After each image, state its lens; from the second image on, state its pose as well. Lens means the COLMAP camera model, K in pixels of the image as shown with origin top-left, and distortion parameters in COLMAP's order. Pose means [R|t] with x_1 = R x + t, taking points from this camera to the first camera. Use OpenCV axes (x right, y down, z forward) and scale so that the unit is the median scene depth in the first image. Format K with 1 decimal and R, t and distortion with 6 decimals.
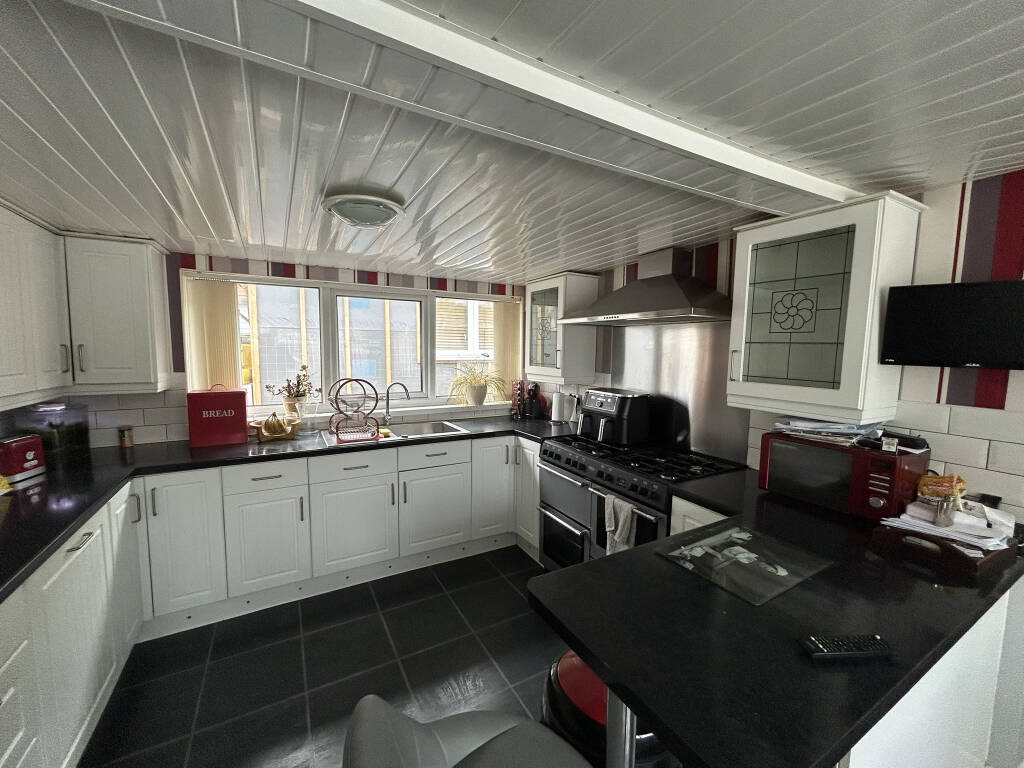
lens RADIAL K [[410.9, 0, 510.6], [0, 410.9, 384.6], [0, 0, 1]] dist [0.000319, 0.000064]
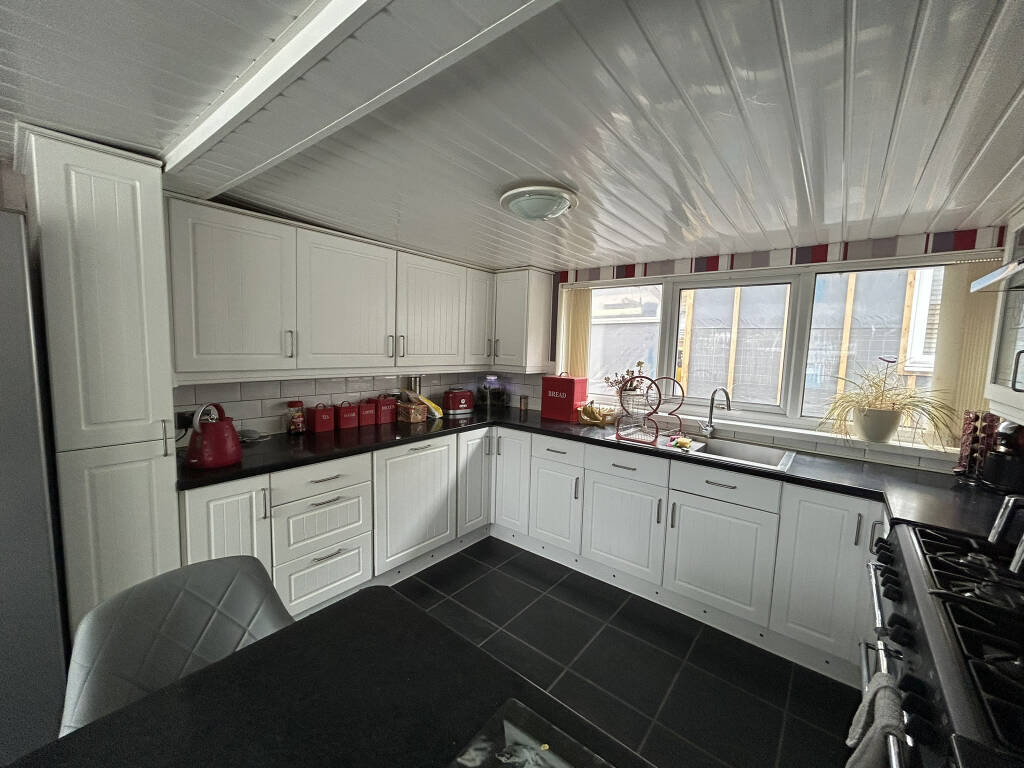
lens RADIAL K [[410.9, 0, 510.6], [0, 410.9, 384.6], [0, 0, 1]] dist [0.000319, 0.000064]
pose [[0.367465, 0.088985, -0.925771, 0.381652], [-0.108943, 0.992678, 0.052174, -0.009471], [0.923635, 0.081684, 0.374469, 0.369236]]
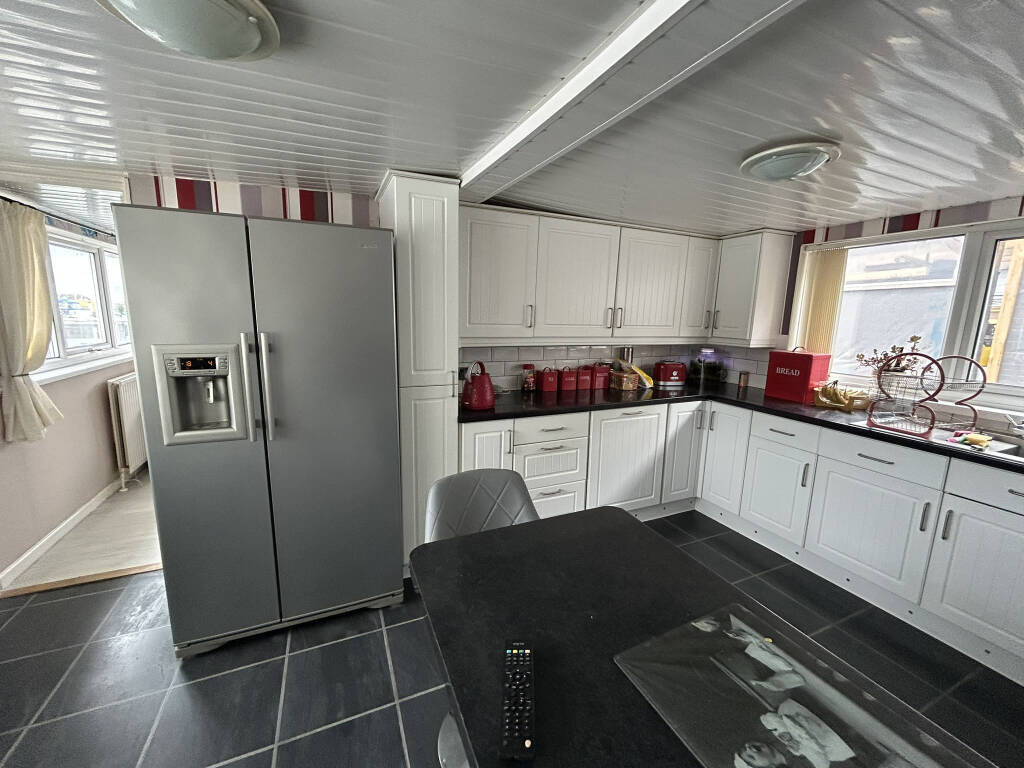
lens RADIAL K [[410.0, 0, 512.0], [0, 410.0, 384.0], [0, 0, 1]] dist [0.001584, 0.000412]
pose [[-0.096349, 0.156299, -0.982999, 0.457549], [-0.113488, 0.979428, 0.166855, 0.001389], [0.988857, 0.127635, -0.076629, 0.316775]]
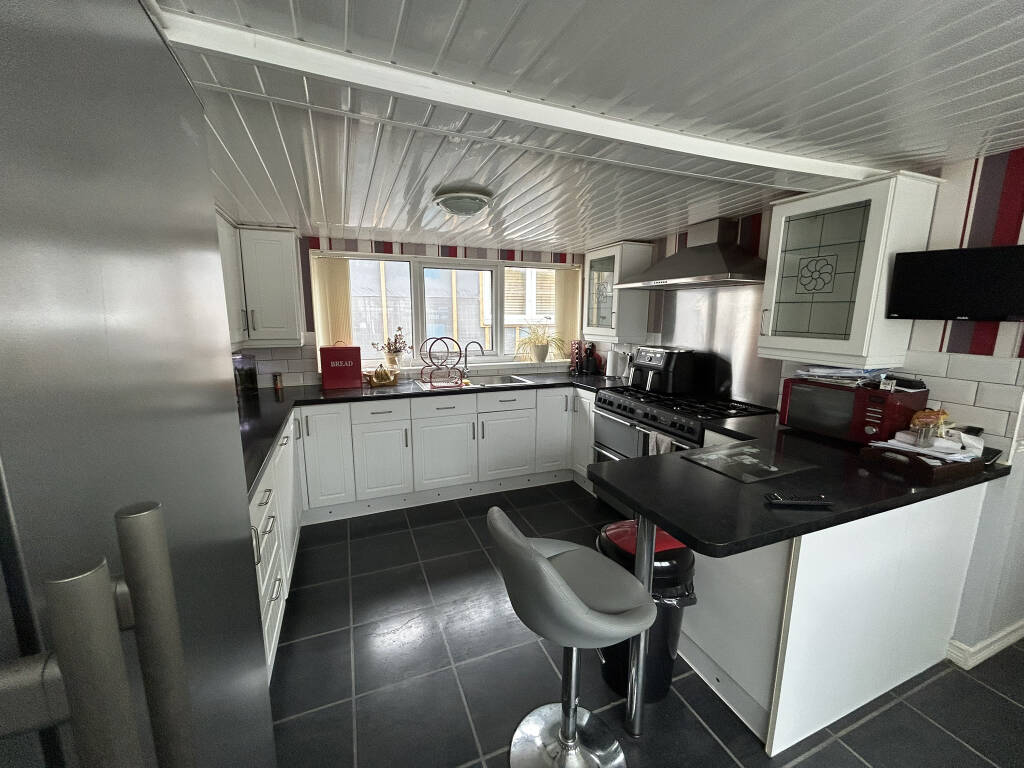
lens RADIAL K [[410.9, 0, 510.6], [0, 410.9, 384.6], [0, 0, 1]] dist [0.000319, 0.000064]
pose [[0.991364, 0.014241, -0.130364, -0.016839], [-0.003809, 0.996793, 0.079927, 0.029005], [0.131085, -0.078741, 0.988239, -0.198269]]
